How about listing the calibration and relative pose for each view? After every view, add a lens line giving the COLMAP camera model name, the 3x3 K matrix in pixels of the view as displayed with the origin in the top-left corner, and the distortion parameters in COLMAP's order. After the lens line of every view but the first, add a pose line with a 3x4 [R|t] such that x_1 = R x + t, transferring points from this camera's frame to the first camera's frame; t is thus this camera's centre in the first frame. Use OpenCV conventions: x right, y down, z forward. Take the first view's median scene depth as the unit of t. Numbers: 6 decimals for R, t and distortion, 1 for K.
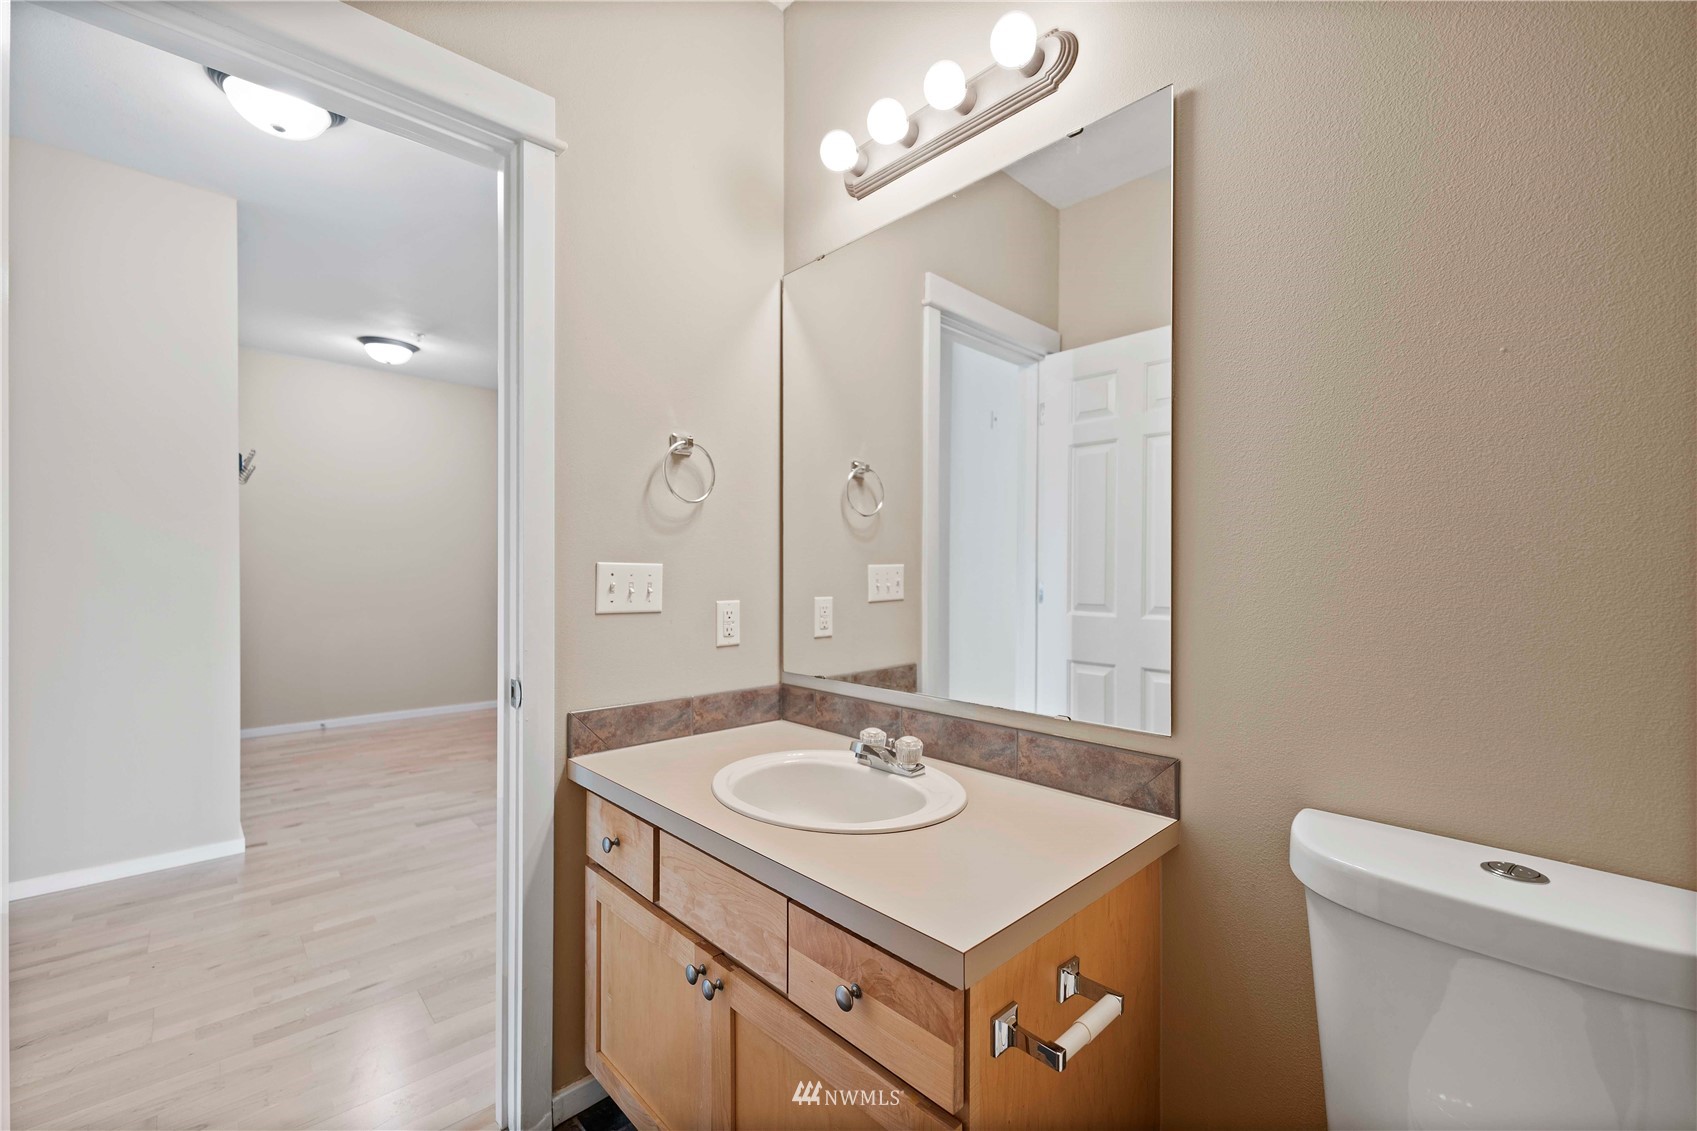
lens RADIAL K [[703.8, 0, 857.5], [0, 703.8, 575.4], [0, 0, 1]] dist [0.004751, 0.000144]
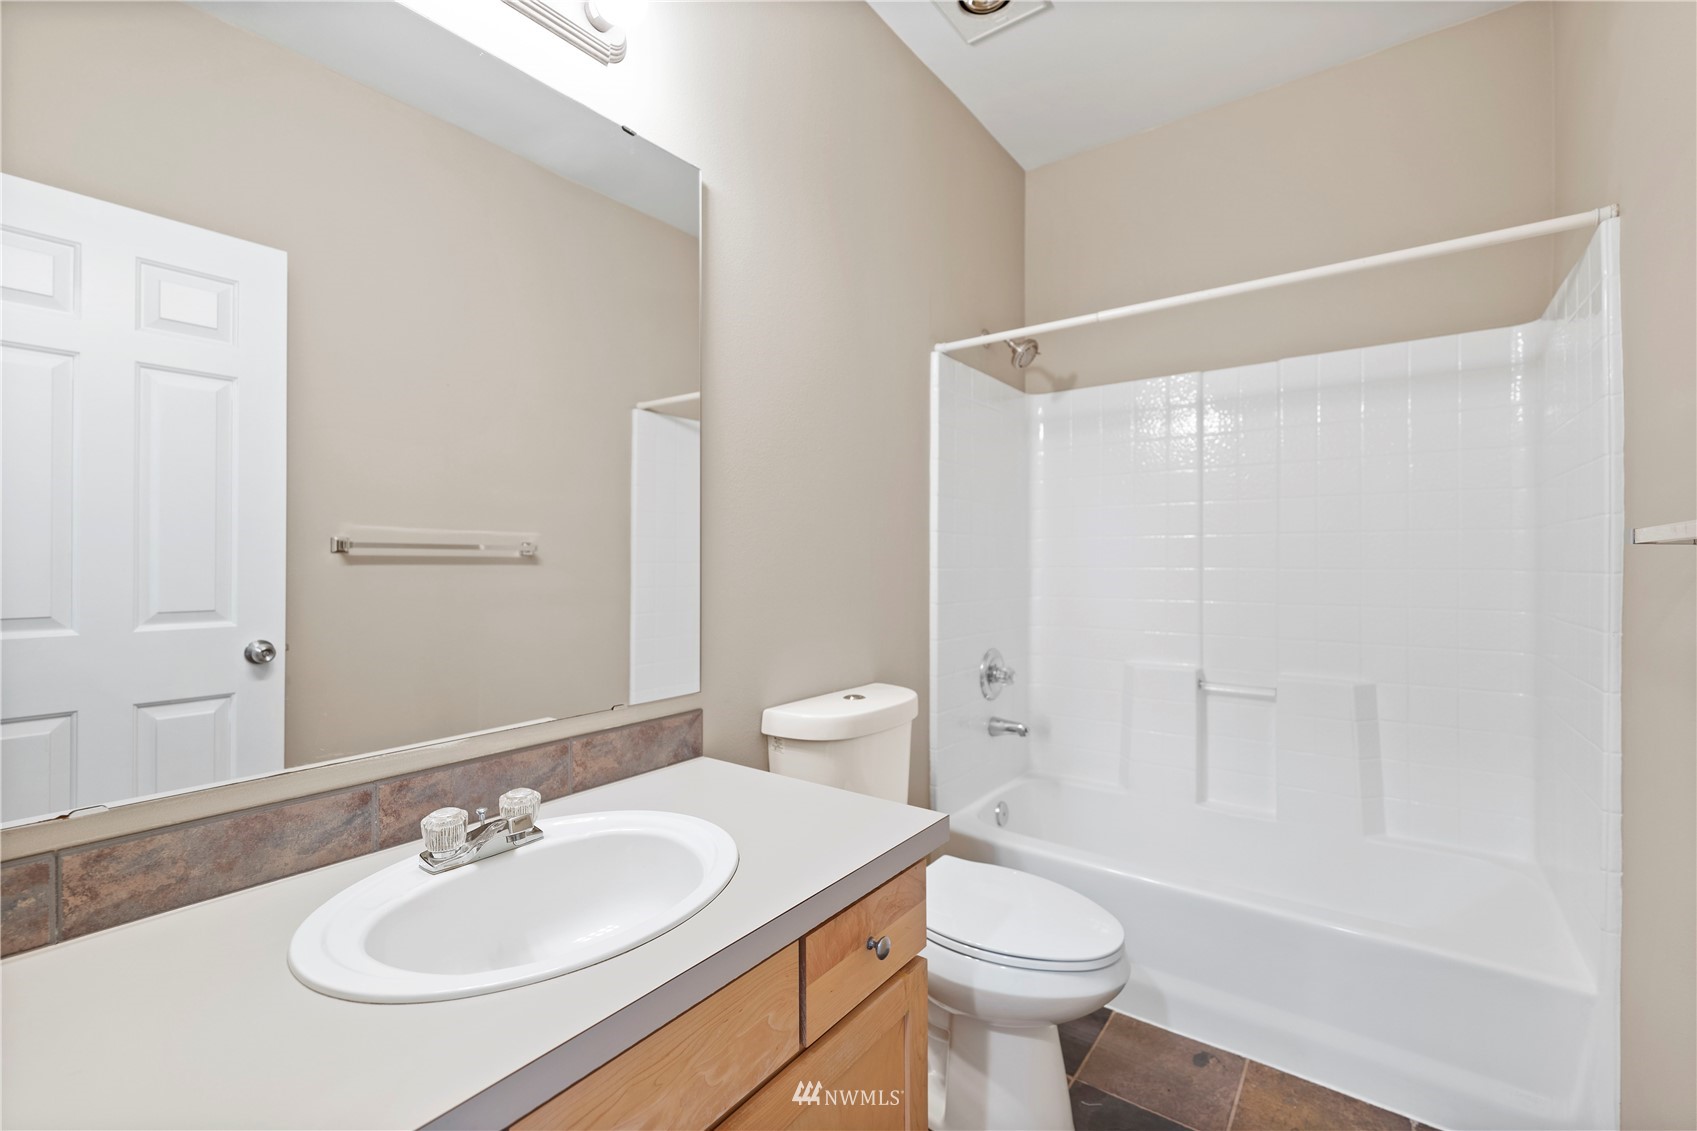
lens RADIAL K [[728.5, 0, 857.7], [0, 728.5, 555.0], [0, 0, 1]] dist [0.002635, -0.000084]
pose [[-0.182228, 0.007472, 0.983228, -0.769600], [0.012787, 0.999905, -0.005229, -0.000501], [-0.983173, 0.011620, -0.182307, 0.849604]]
